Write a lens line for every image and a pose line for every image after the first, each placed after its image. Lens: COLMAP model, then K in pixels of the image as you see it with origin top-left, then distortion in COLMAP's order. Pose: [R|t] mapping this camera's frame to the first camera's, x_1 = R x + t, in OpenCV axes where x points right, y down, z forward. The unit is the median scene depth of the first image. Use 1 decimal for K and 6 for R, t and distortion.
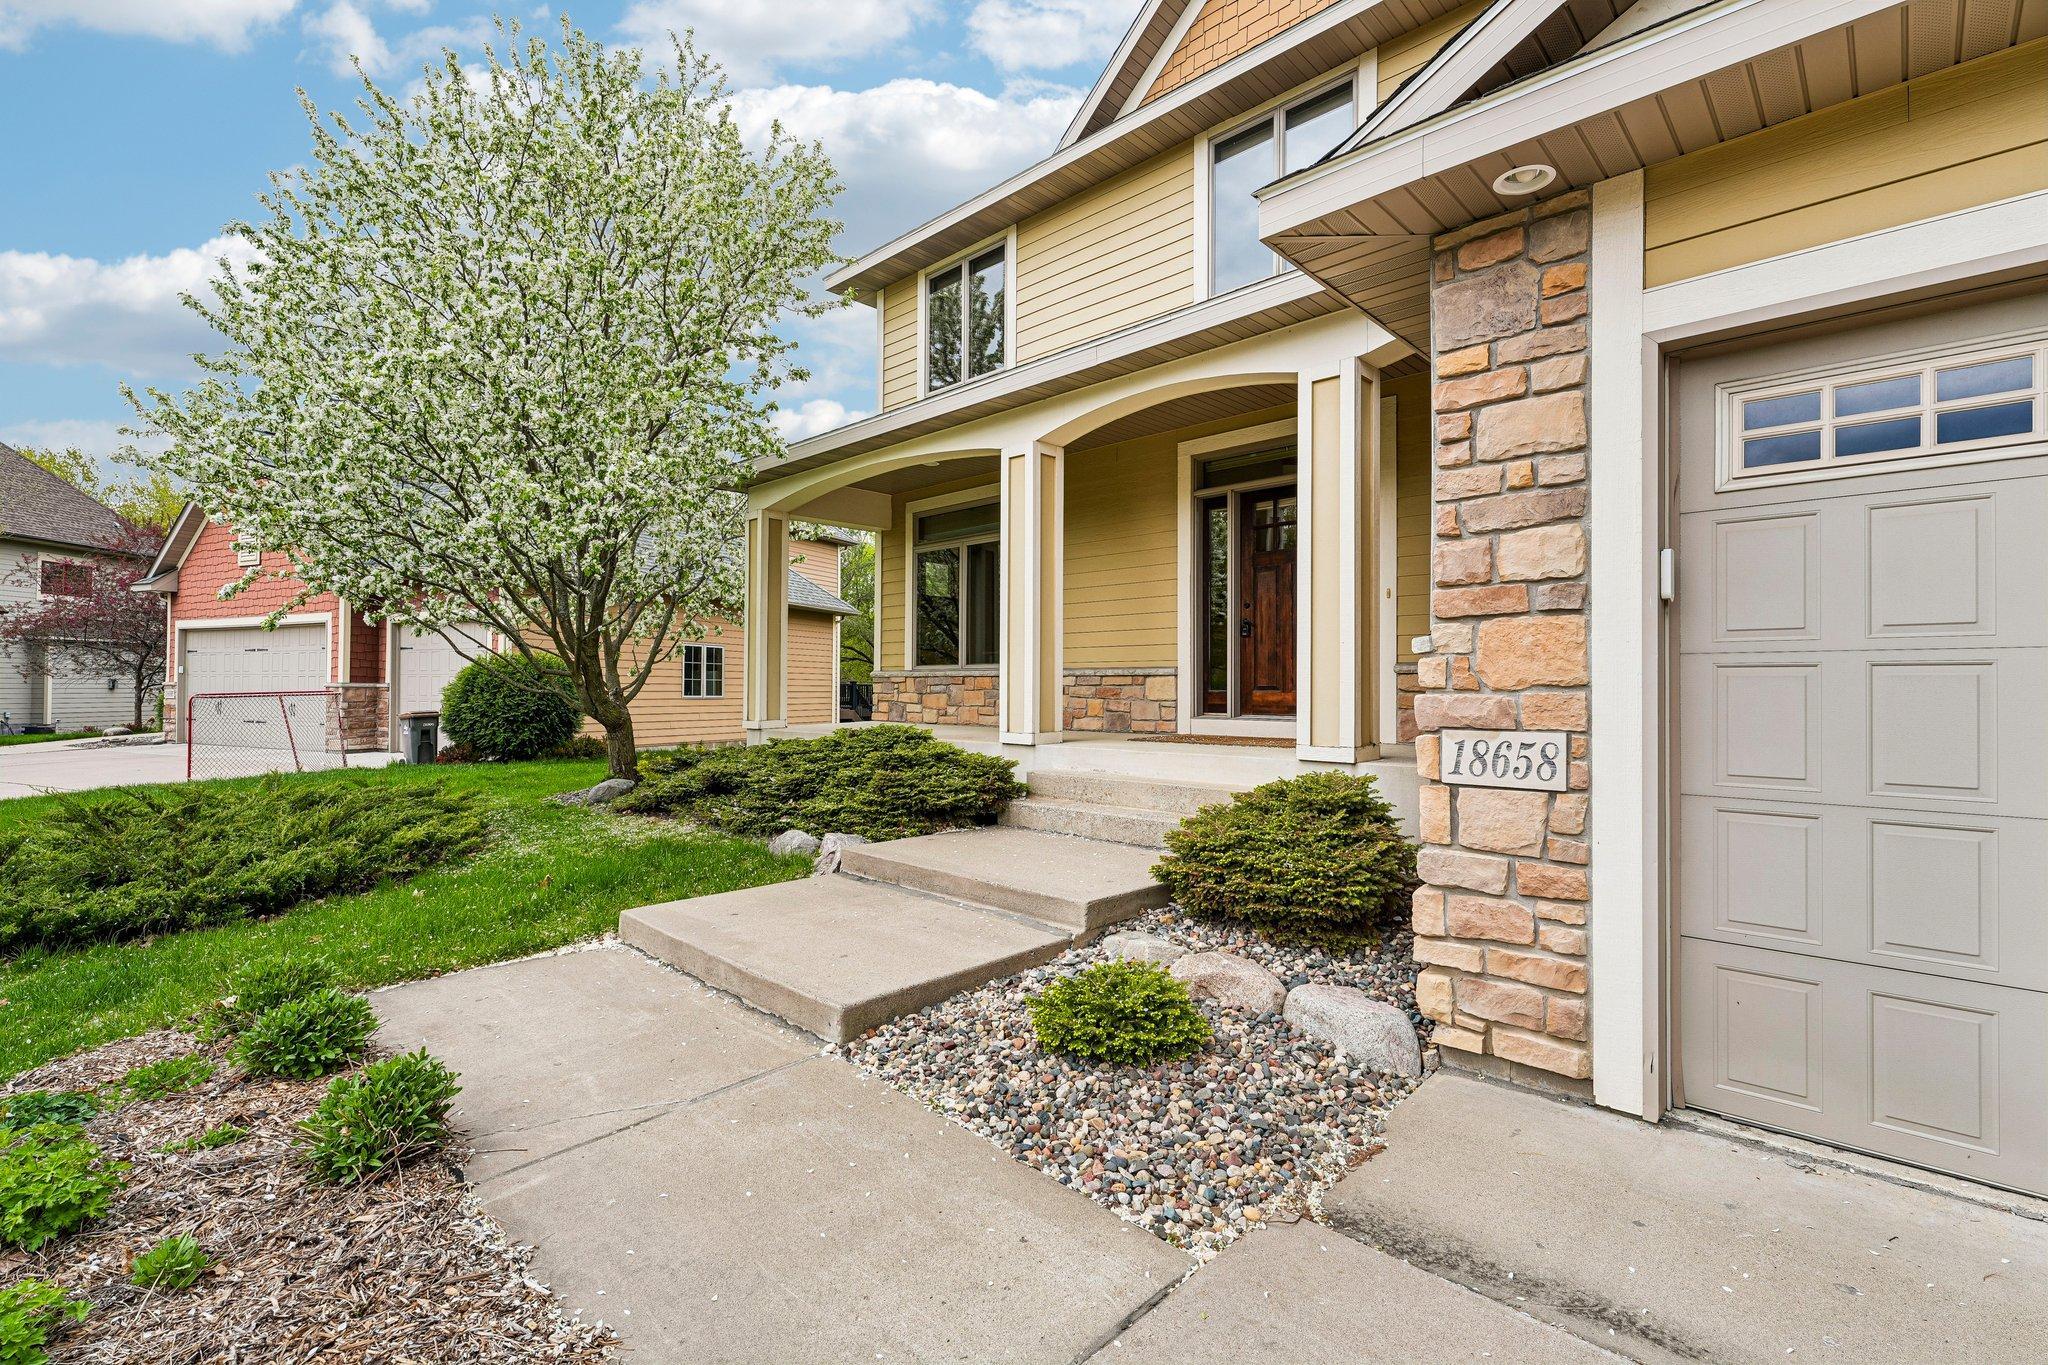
lens RADIAL K [[913.2, 0, 1024.7], [0, 913.2, 677.9], [0, 0, 1]] dist [0.000832, 0.001090]
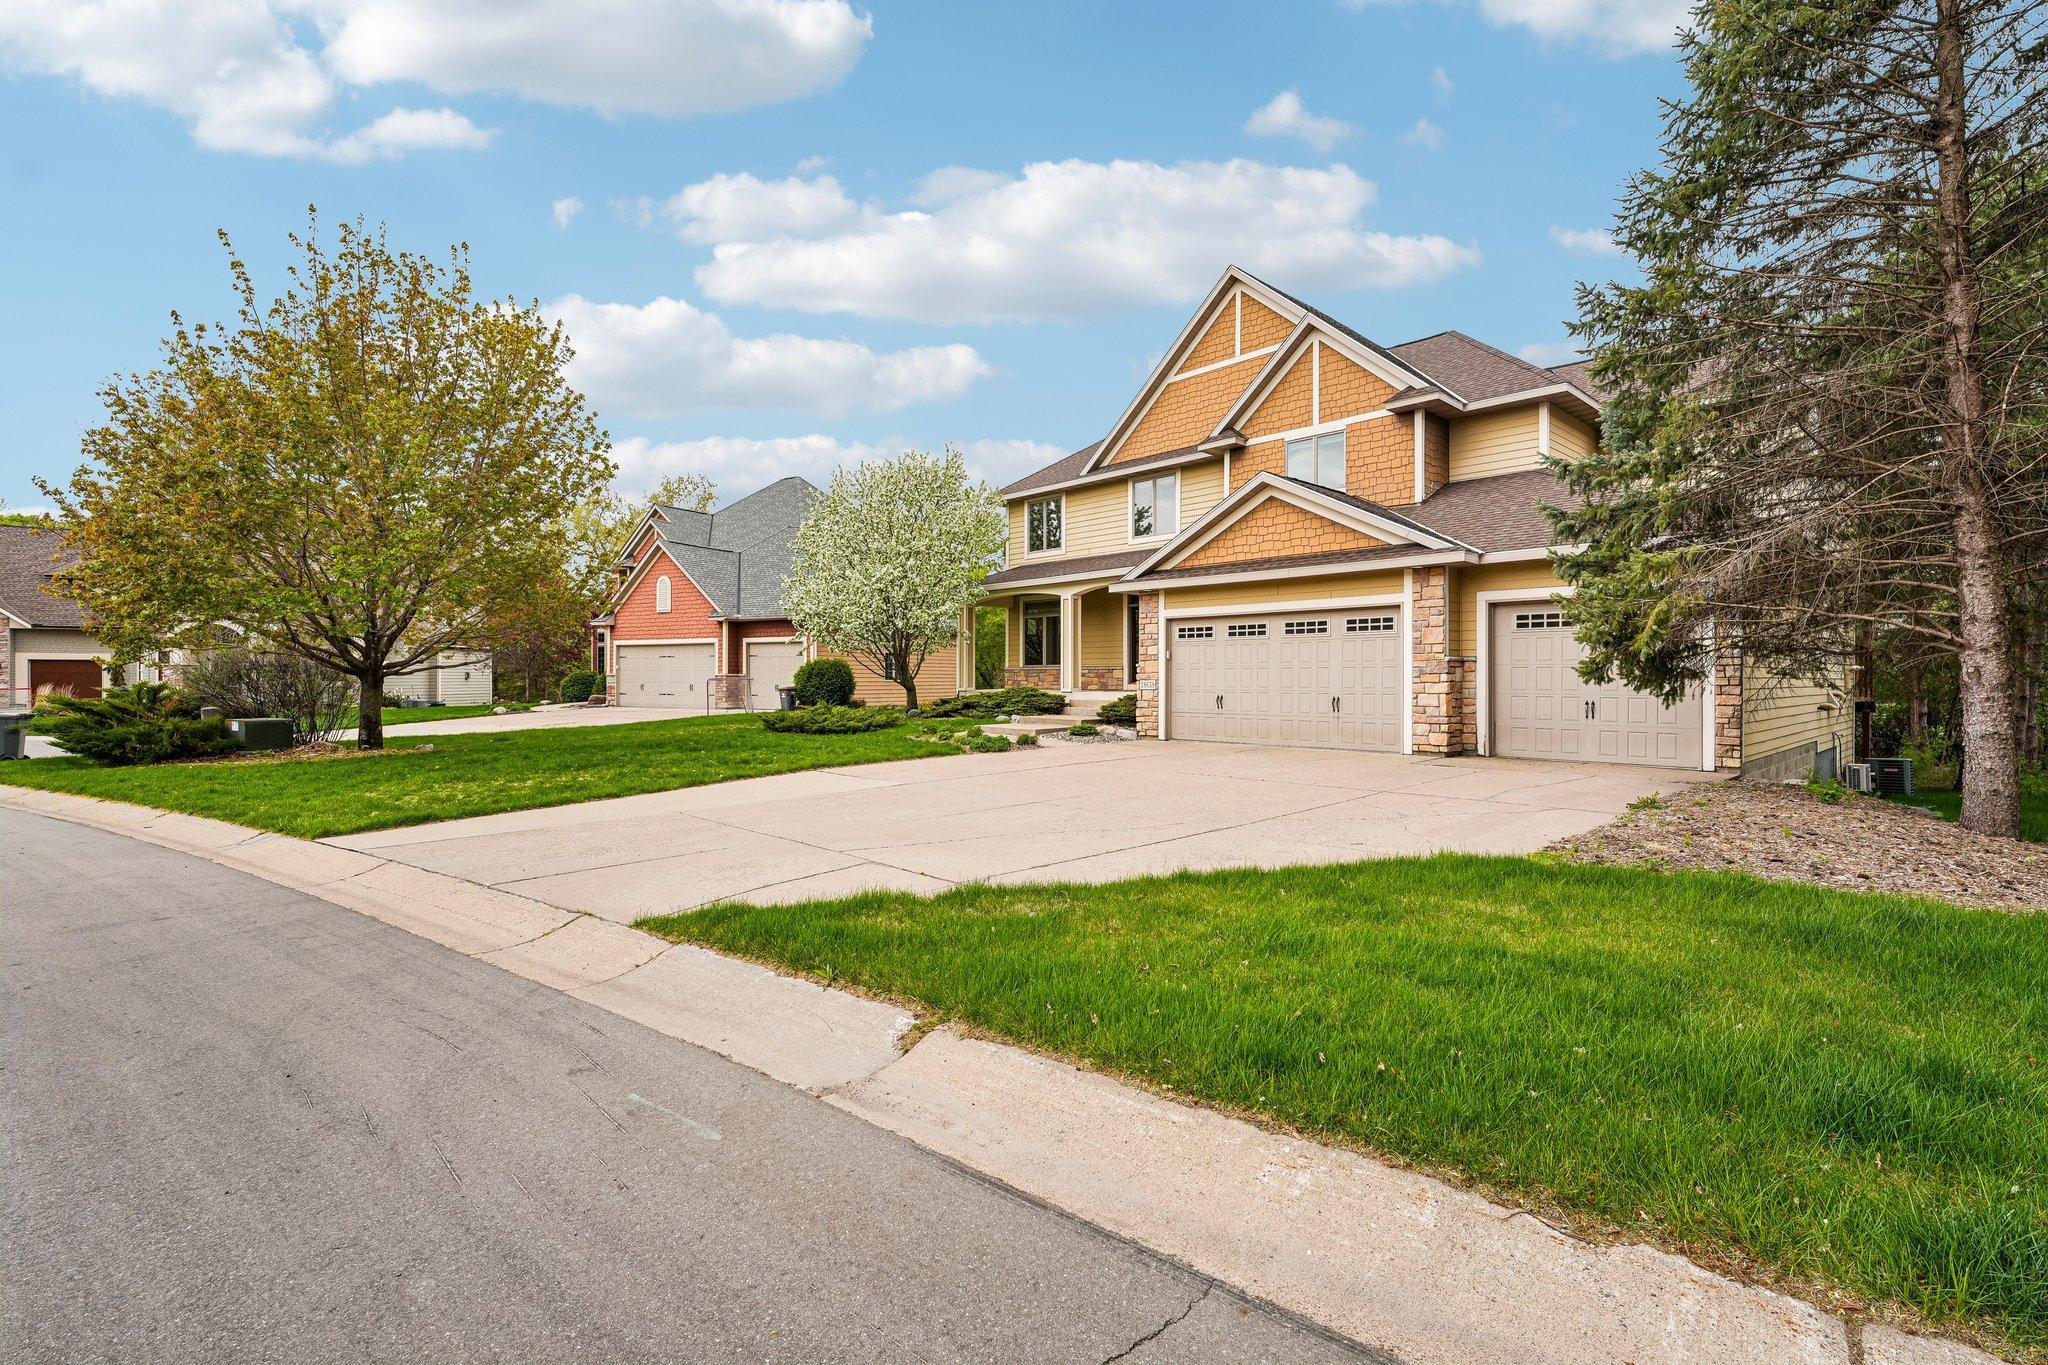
lens RADIAL K [[913.2, 0, 1031.1], [0, 913.2, 680.2], [0, 0, 1]] dist [0.000832, 0.001090]
pose [[0.998674, -0.004627, -0.051279, 0.028552], [0.005390, 0.999877, 0.014738, -0.012529], [0.051205, -0.014995, 0.998576, -1.929328]]
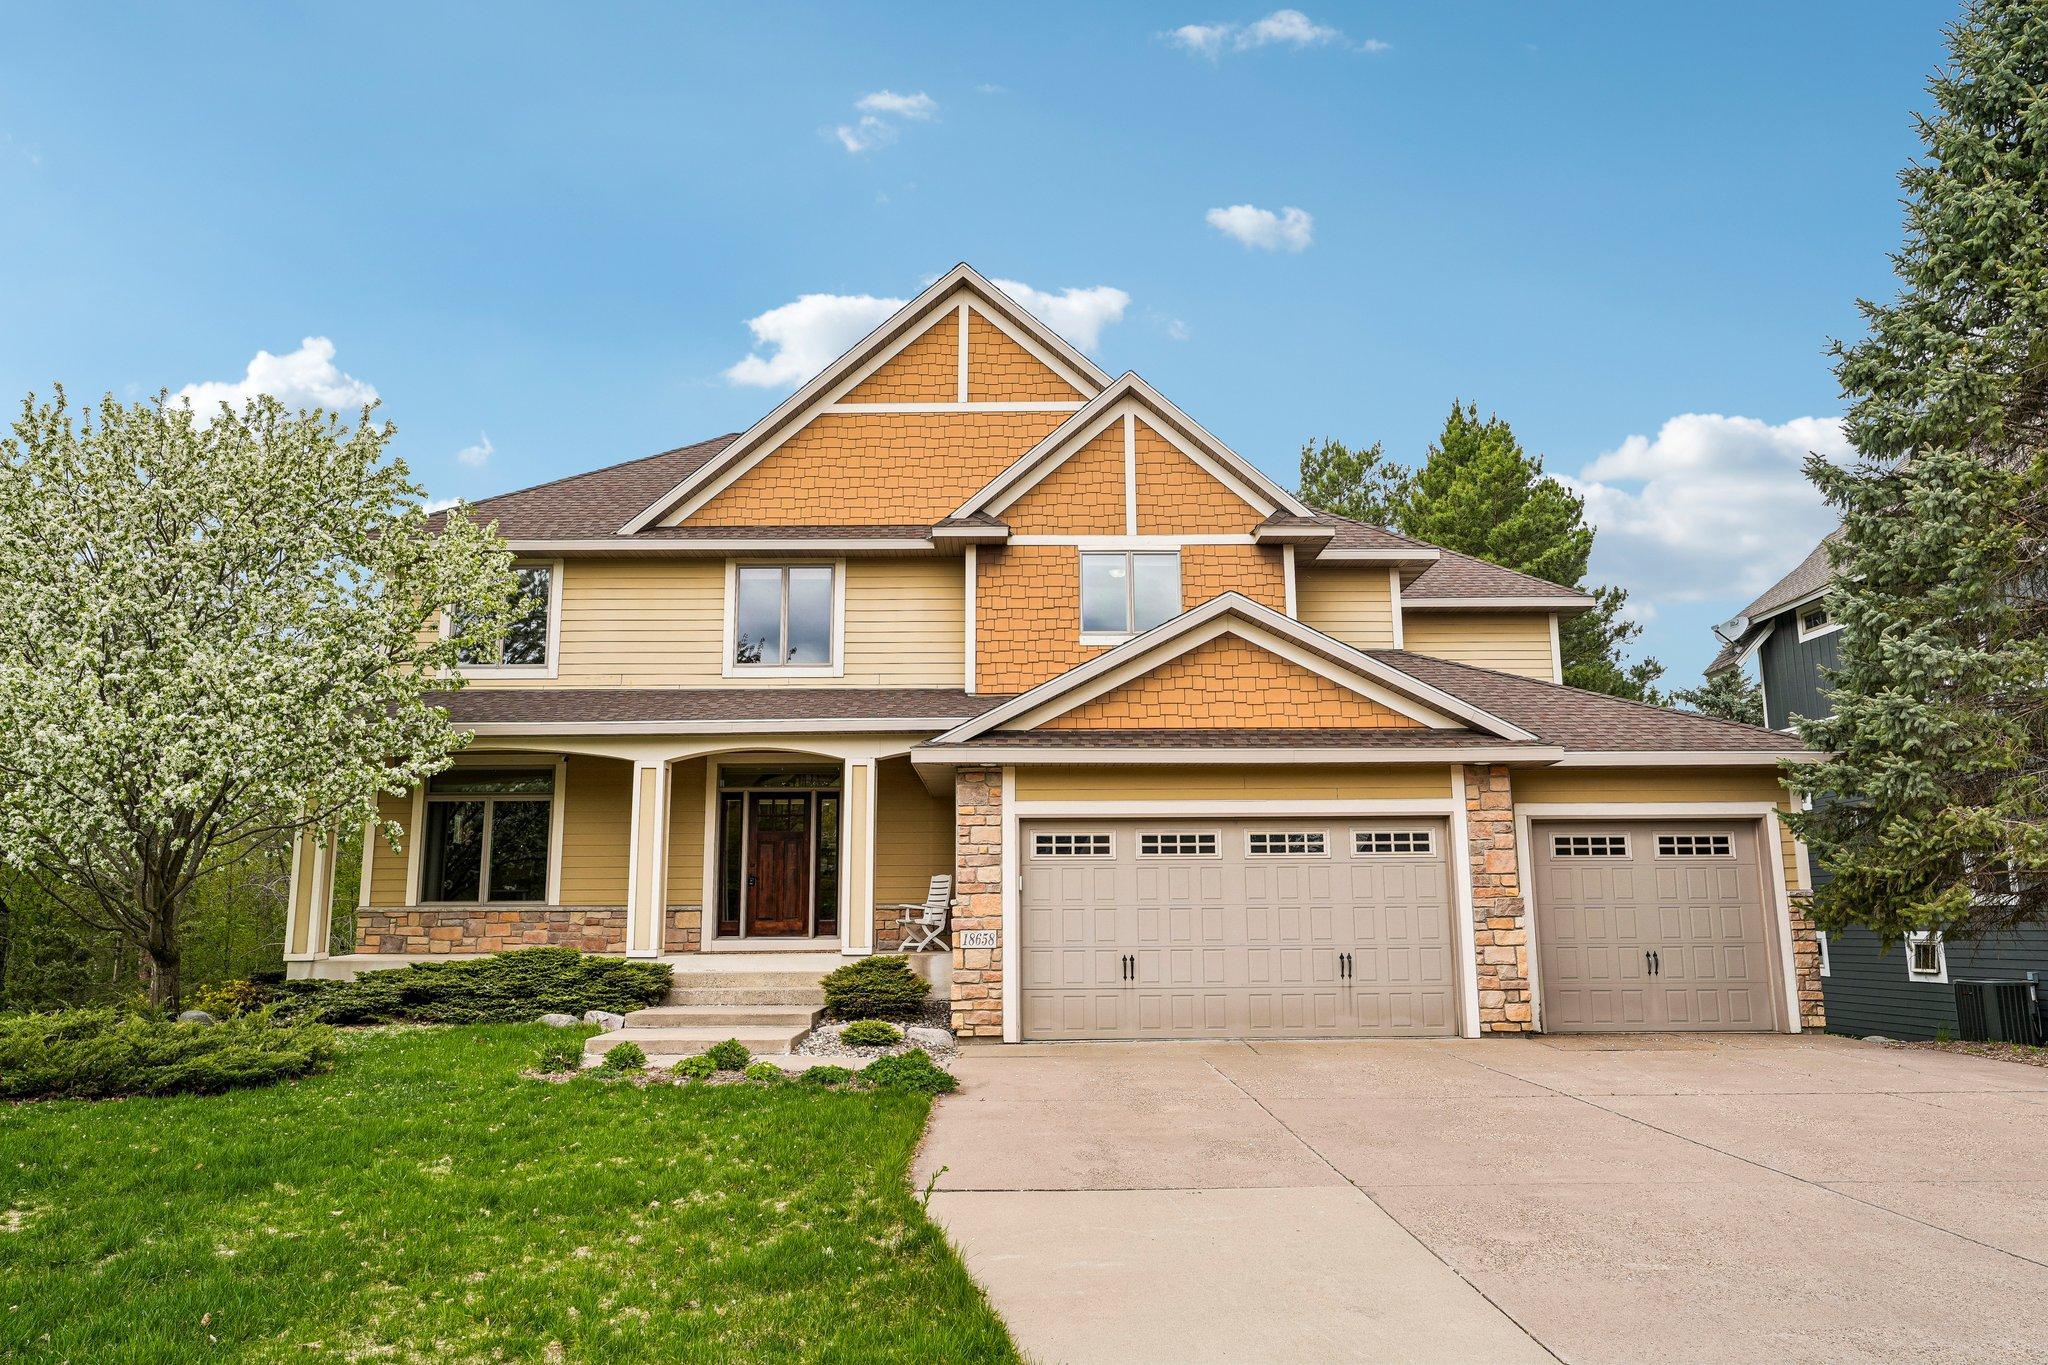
lens RADIAL K [[1357.5, 0, 1023.8], [0, 1357.5, 696.1], [0, 0, 1]] dist [-0.002324, 0.004036]
pose [[0.715110, 0.107185, 0.690745, -1.060542], [0.000975, 0.988020, -0.154324, -0.006897], [-0.699011, 0.111032, 0.706439, -0.990832]]
